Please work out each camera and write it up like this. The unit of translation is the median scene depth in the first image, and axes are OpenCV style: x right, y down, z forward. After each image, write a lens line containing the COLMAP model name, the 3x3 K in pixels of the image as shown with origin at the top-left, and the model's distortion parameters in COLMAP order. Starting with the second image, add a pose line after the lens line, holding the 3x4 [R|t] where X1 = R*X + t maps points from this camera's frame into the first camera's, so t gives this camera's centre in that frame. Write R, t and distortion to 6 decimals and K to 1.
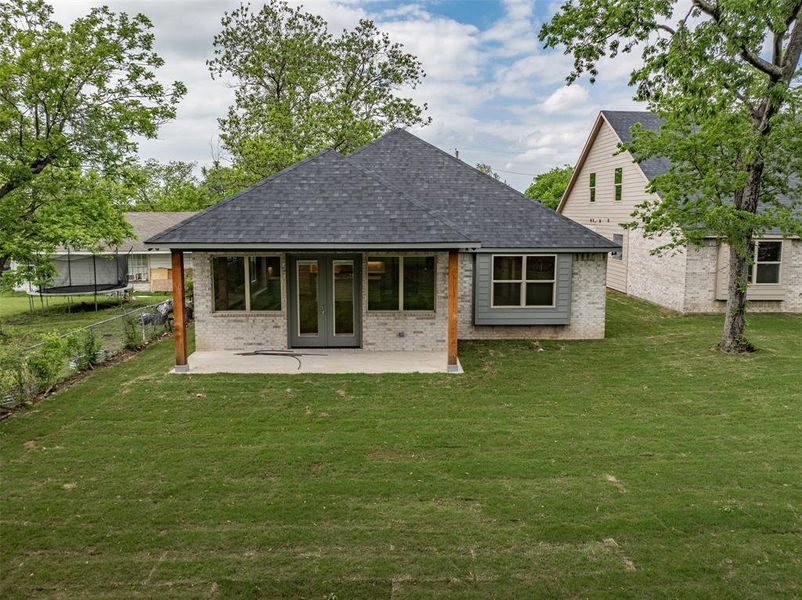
lens RADIAL K [[567.3, 0, 395.8], [0, 567.3, 287.3], [0, 0, 1]] dist [-0.034328, 0.000526]
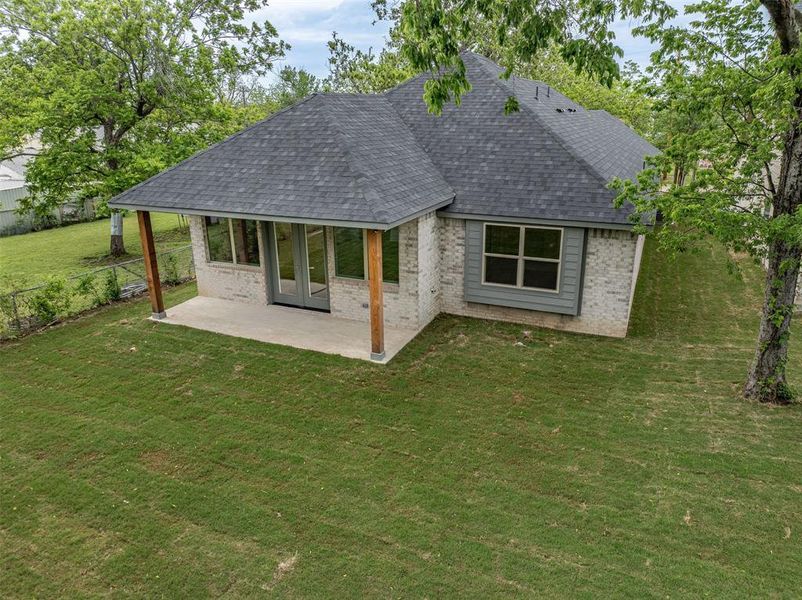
lens RADIAL K [[567.3, 0, 397.6], [0, 567.3, 296.3], [0, 0, 1]] dist [-0.034328, 0.000526]
pose [[0.906295, 0.124526, -0.403885, 0.430880], [-0.044079, 0.978248, 0.202703, -0.122262], [0.420341, -0.165906, 0.892070, 0.194121]]
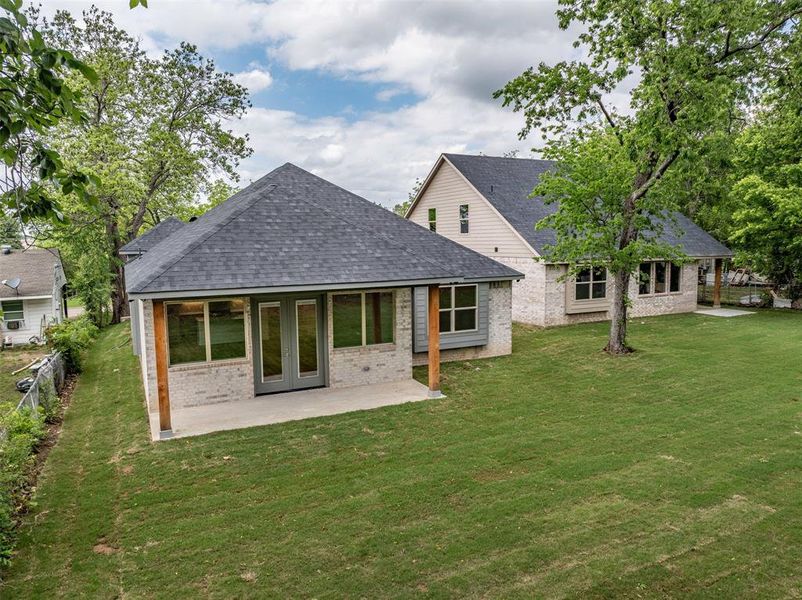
lens RADIAL K [[567.3, 0, 394.6], [0, 567.3, 300.8], [0, 0, 1]] dist [-0.034328, 0.000526]
pose [[0.903923, -0.058671, 0.423652, -0.369845], [0.069727, 0.997509, -0.010629, -0.024783], [-0.421973, 0.039148, 0.905763, 0.046178]]
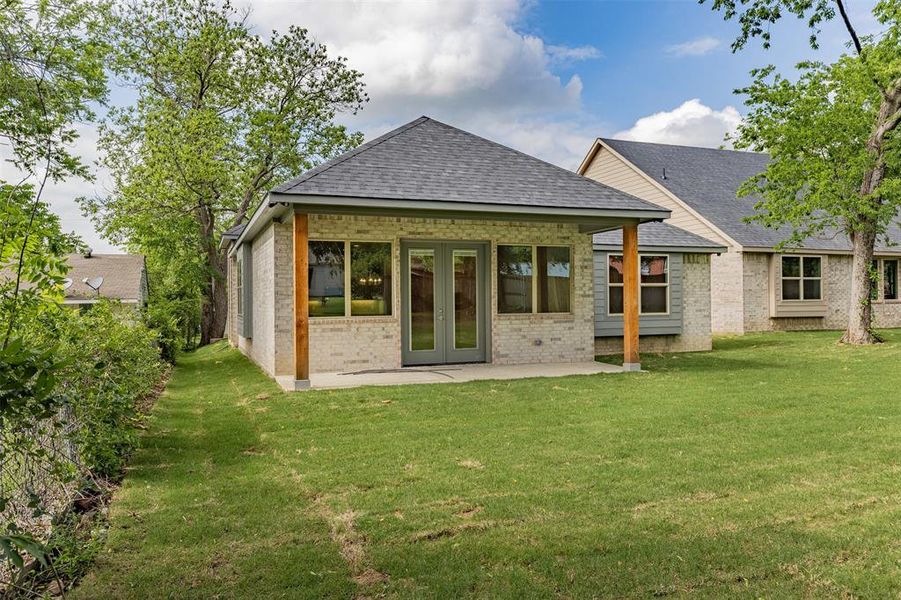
lens RADIAL K [[670.1, 0, 445.8], [0, 670.1, 302.1], [0, 0, 1]] dist [-0.014080, 0.024971]
pose [[0.938785, -0.009194, 0.344380, -0.438663], [0.055726, 0.990532, -0.125465, 0.138305], [-0.339966, 0.136975, 0.930409, 0.152521]]
